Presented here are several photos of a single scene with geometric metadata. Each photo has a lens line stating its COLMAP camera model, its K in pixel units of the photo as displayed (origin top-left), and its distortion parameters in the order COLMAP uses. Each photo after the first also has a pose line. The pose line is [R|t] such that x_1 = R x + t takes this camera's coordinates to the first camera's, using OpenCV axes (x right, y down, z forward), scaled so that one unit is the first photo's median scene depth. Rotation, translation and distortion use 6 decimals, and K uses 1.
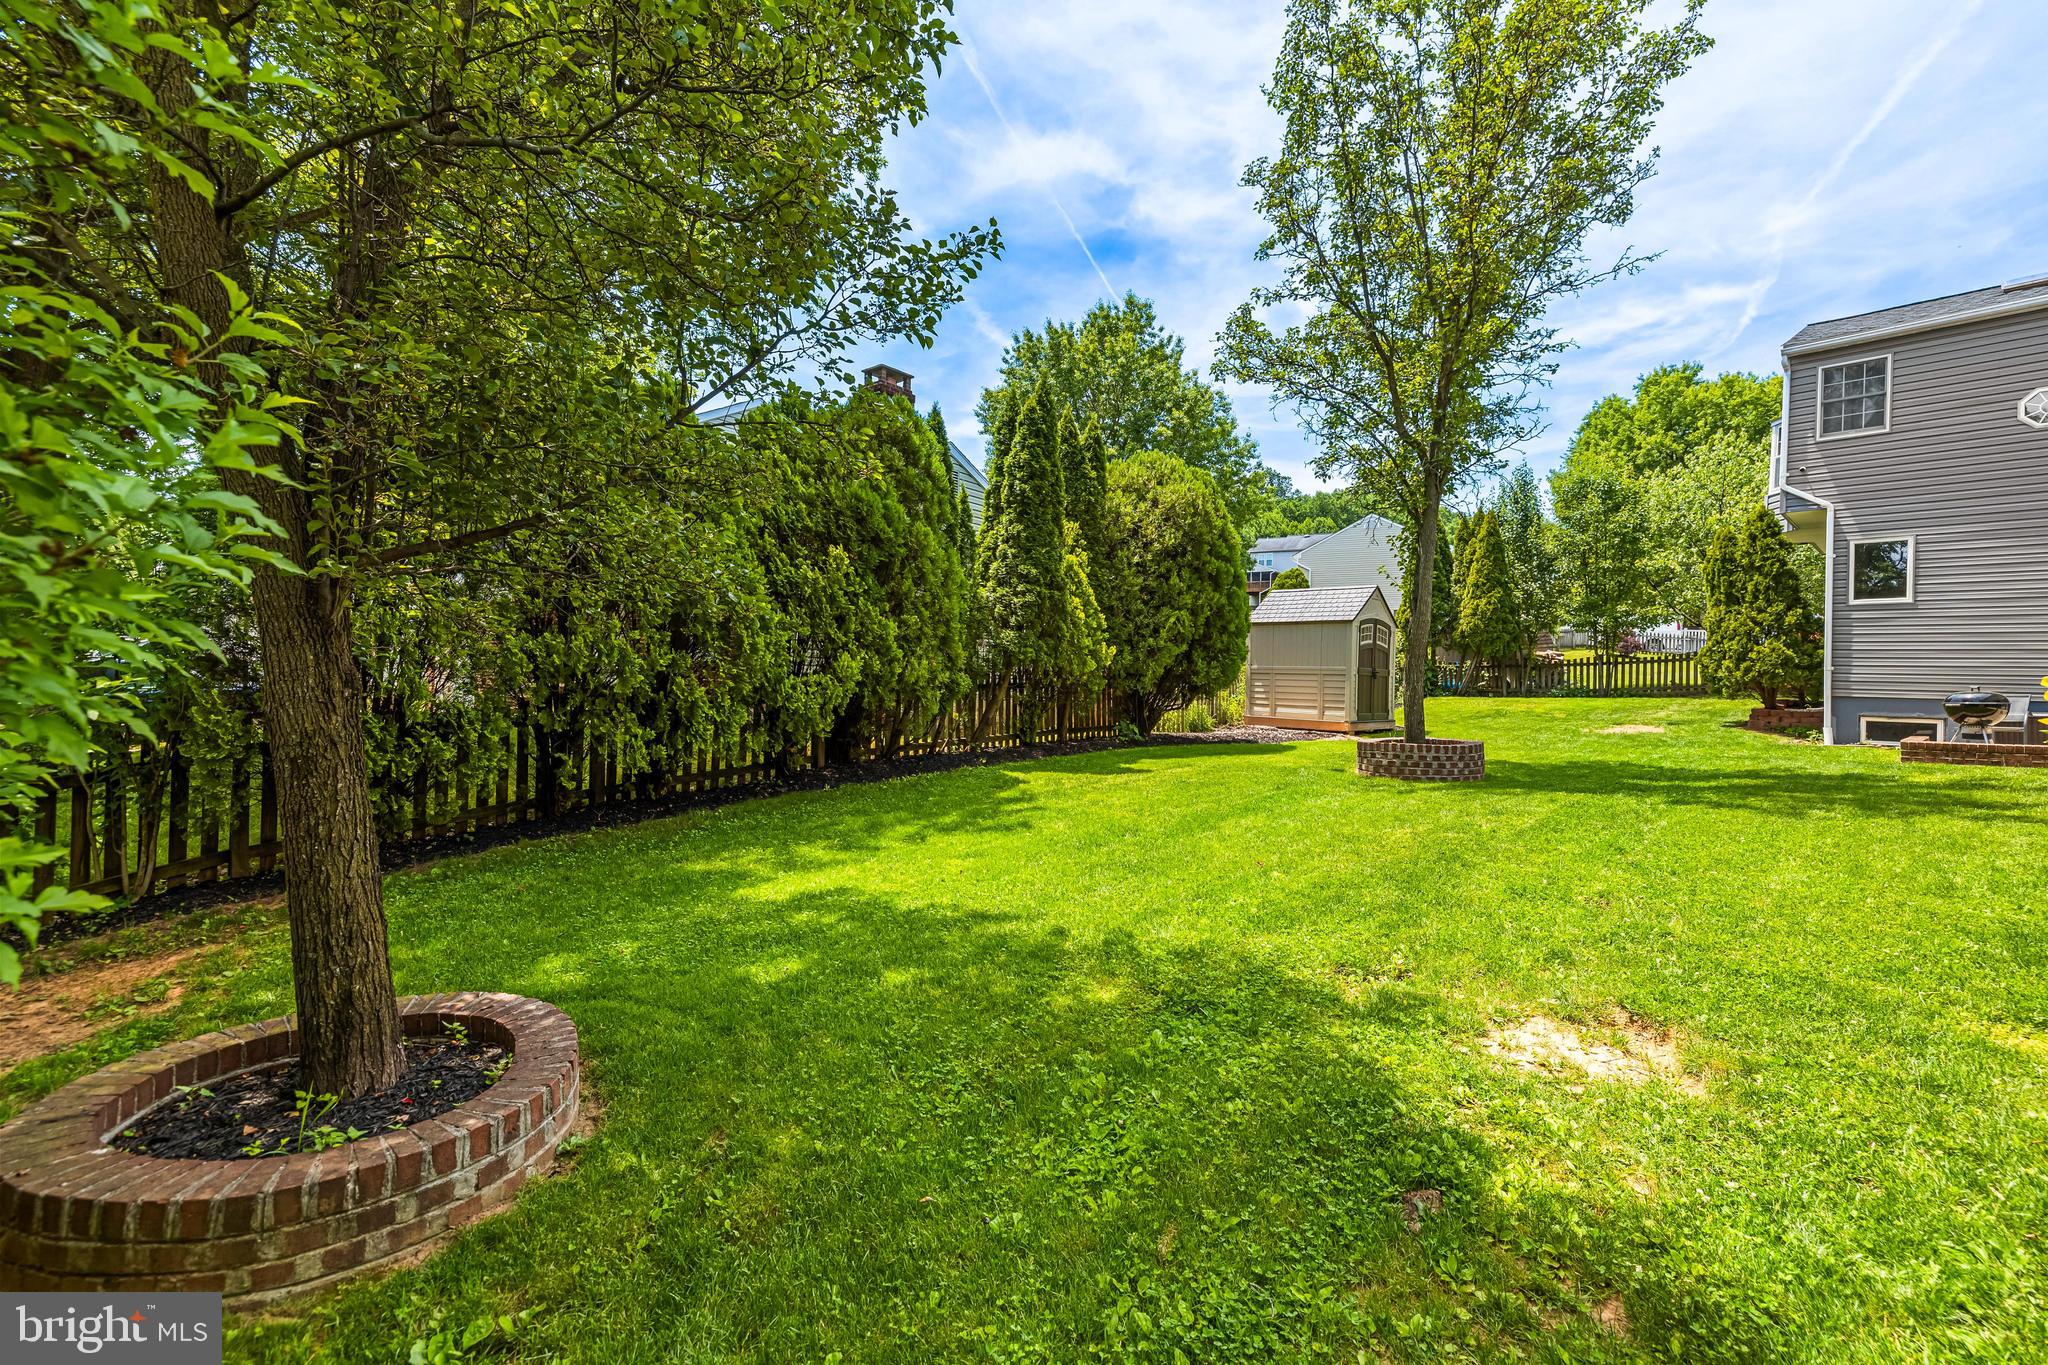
lens RADIAL K [[827.8, 0, 1024.0], [0, 827.8, 682.5], [0, 0, 1]] dist [-0.000373, -0.000041]
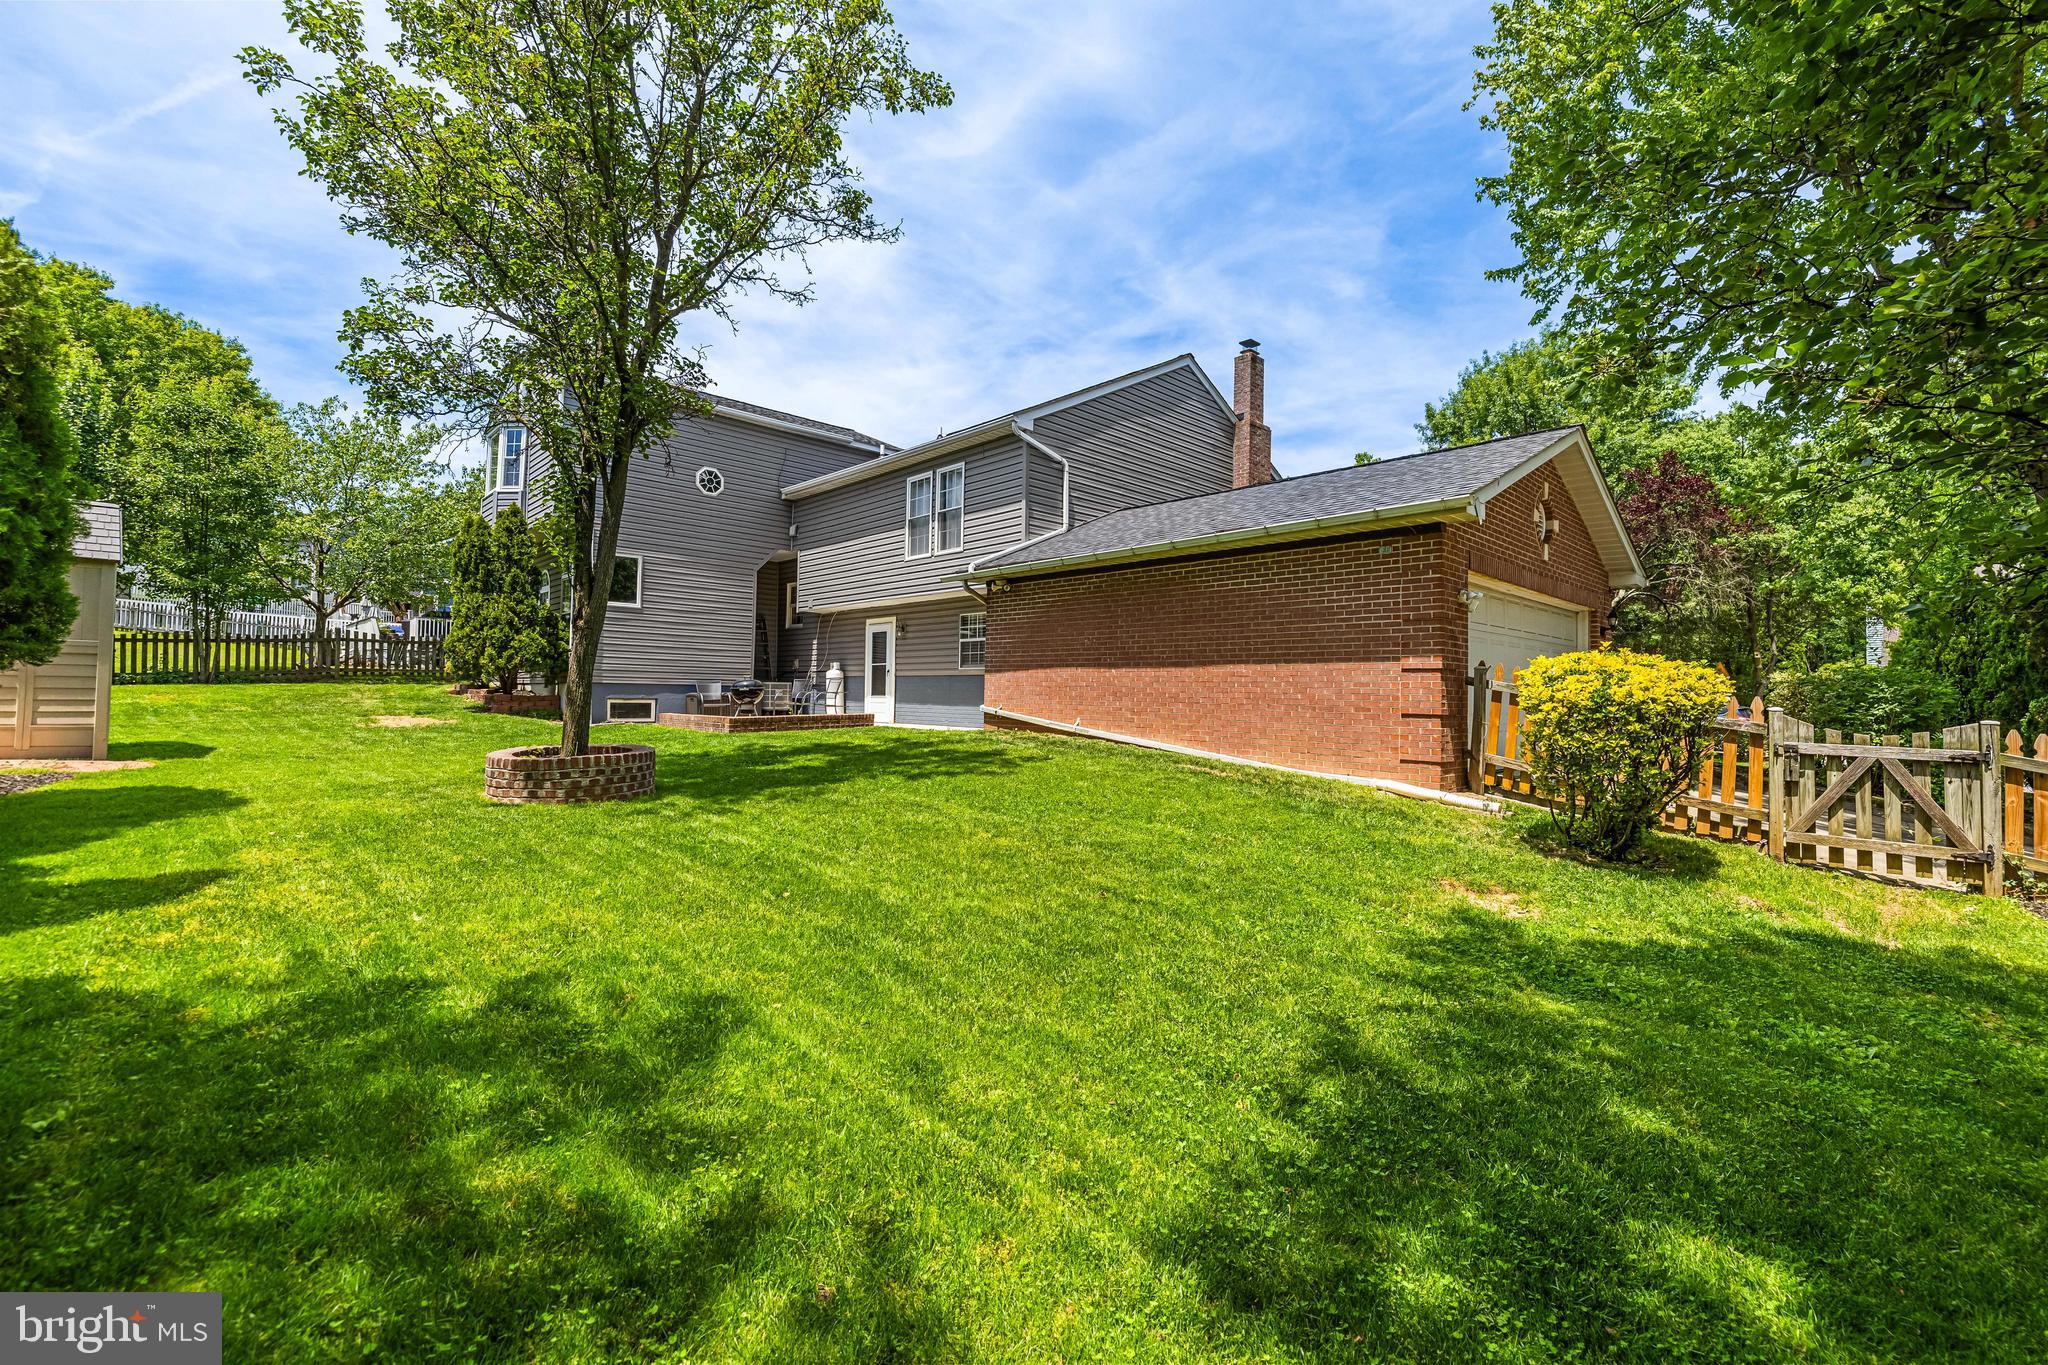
lens RADIAL K [[827.8, 0, 1024.0], [0, 827.8, 682.5], [0, 0, 1]] dist [-0.000373, -0.000041]
pose [[-0.004985, -0.011427, 0.999922, -0.169154], [-0.008737, 0.999897, 0.011383, -0.001777], [-0.999949, -0.008680, -0.005084, 0.359243]]
